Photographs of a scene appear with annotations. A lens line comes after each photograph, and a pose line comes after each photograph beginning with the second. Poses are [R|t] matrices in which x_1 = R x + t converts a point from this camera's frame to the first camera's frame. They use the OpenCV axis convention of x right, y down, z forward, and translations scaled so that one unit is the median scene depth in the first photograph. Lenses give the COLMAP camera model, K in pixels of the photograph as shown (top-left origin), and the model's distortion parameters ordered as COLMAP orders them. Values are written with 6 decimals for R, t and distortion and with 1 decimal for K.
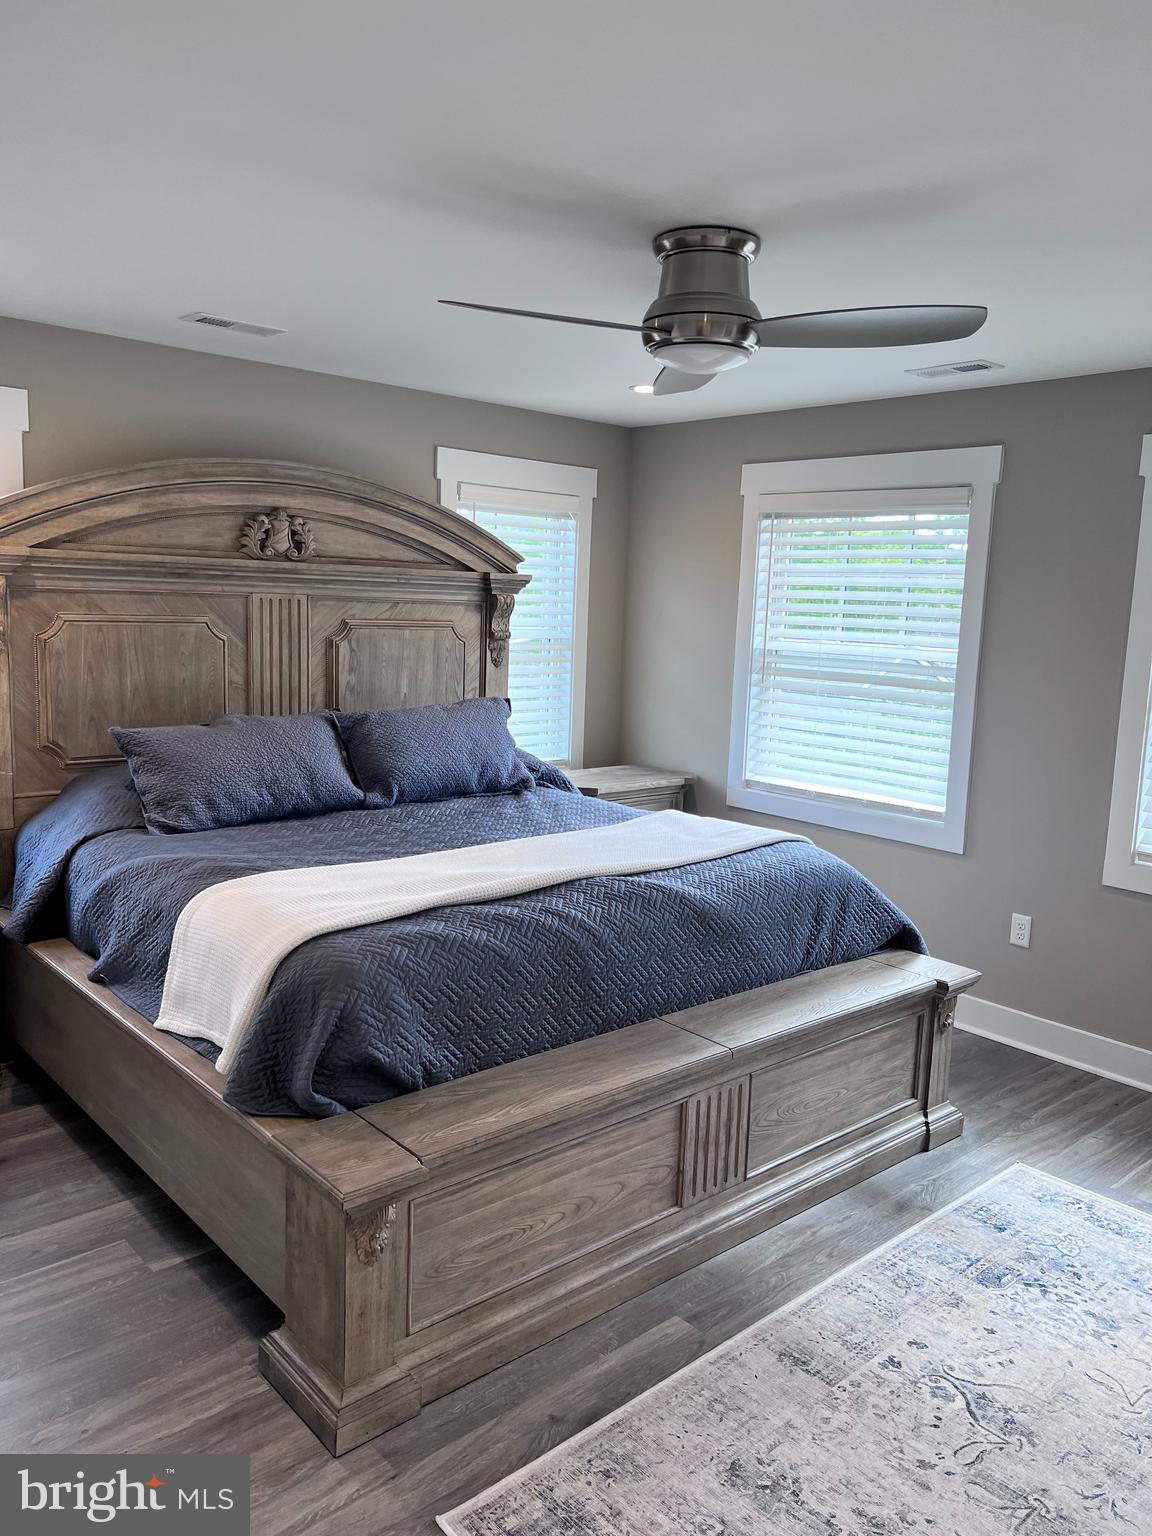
lens RADIAL K [[1150.9, 0, 575.9], [0, 1150.9, 774.1], [0, 0, 1]] dist [0.039425, -0.049290]
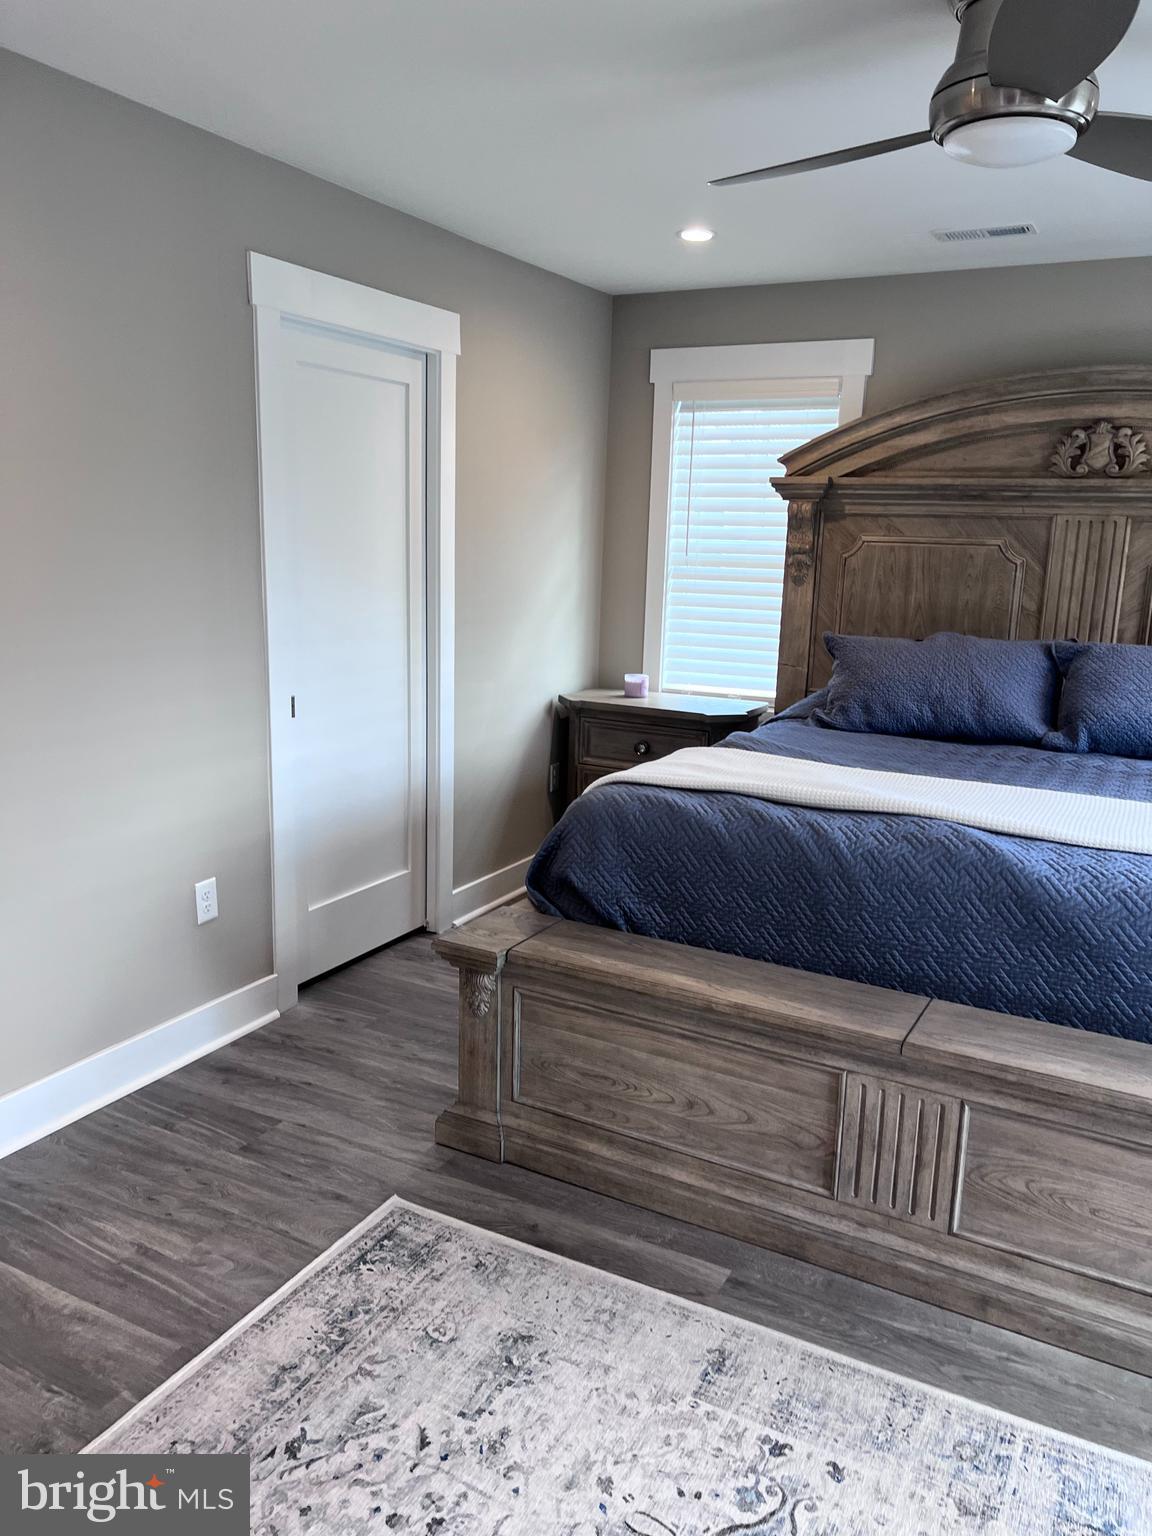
lens RADIAL K [[1150.9, 0, 575.9], [0, 1150.9, 774.1], [0, 0, 1]] dist [0.039425, -0.049290]
pose [[0.346040, 0.171106, -0.922485, 0.675672], [-0.161697, 0.979393, 0.121006, -0.000361], [0.924181, 0.107290, 0.366577, 0.430791]]
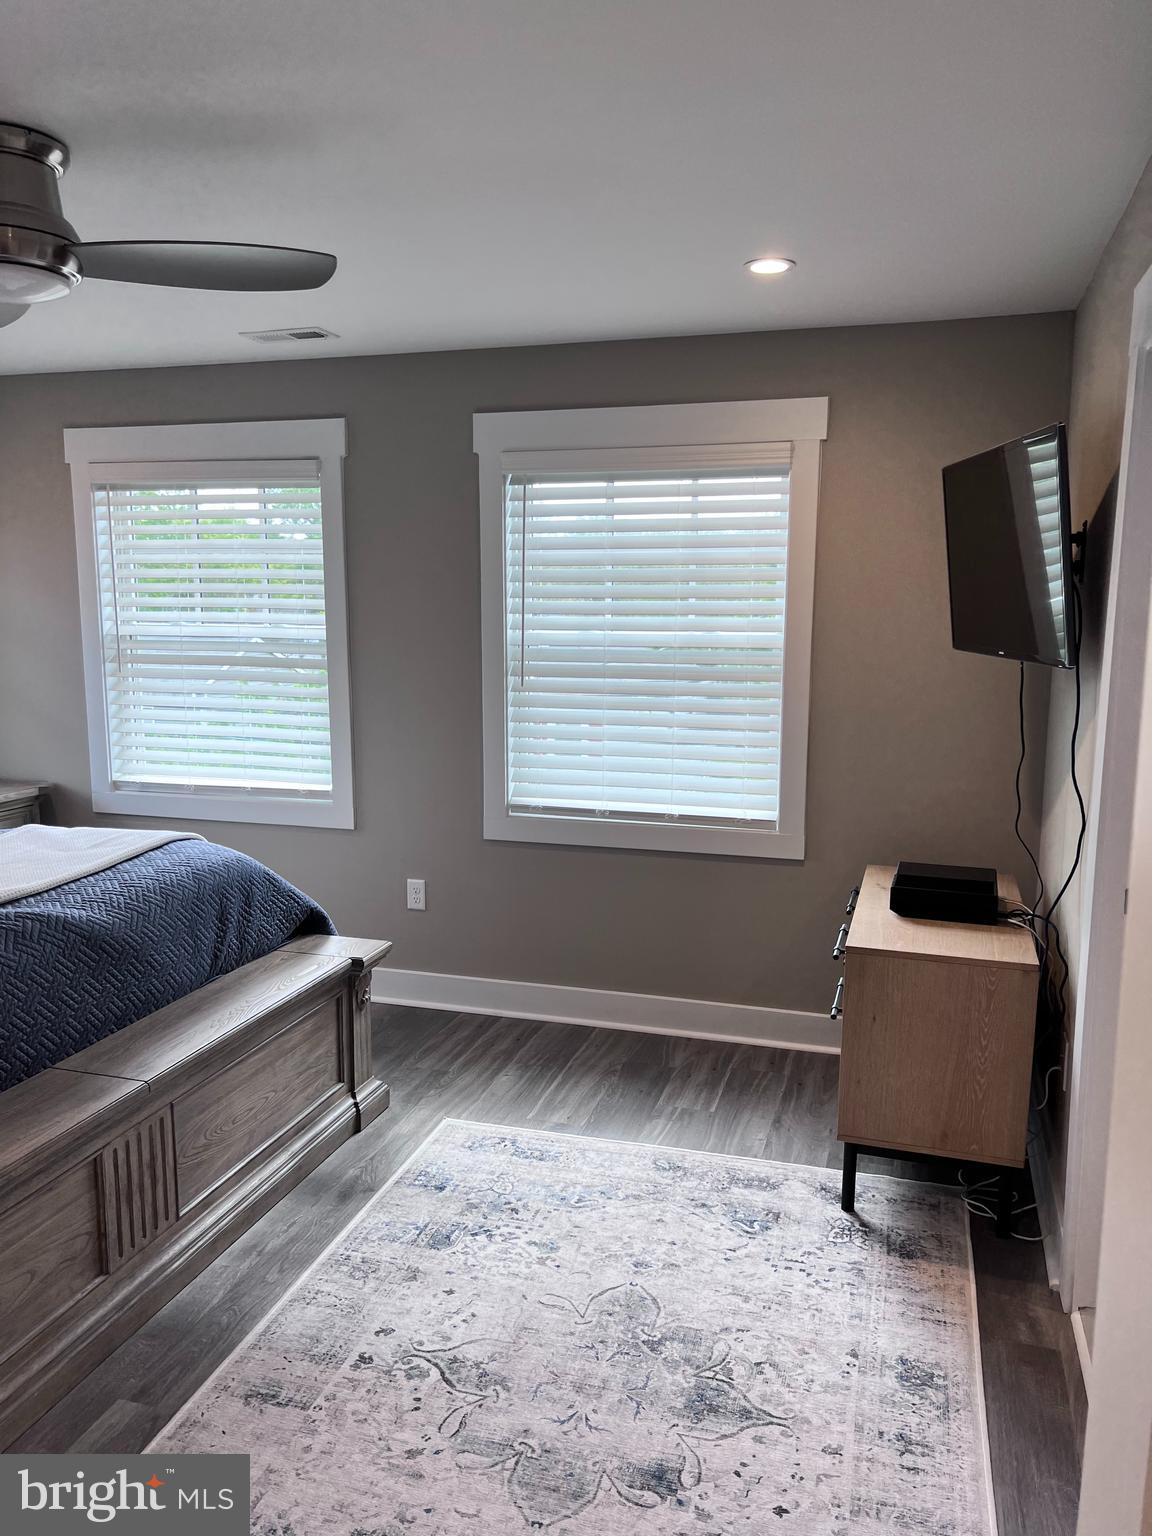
lens RADIAL K [[1153.8, 0, 567.9], [0, 1153.8, 781.8], [0, 0, 1]] dist [0.033683, -0.034673]
pose [[0.854011, -0.115695, 0.507228, -0.012545], [0.107462, 0.993163, 0.045602, 0.003642], [-0.509036, 0.015563, 0.860604, 0.059461]]
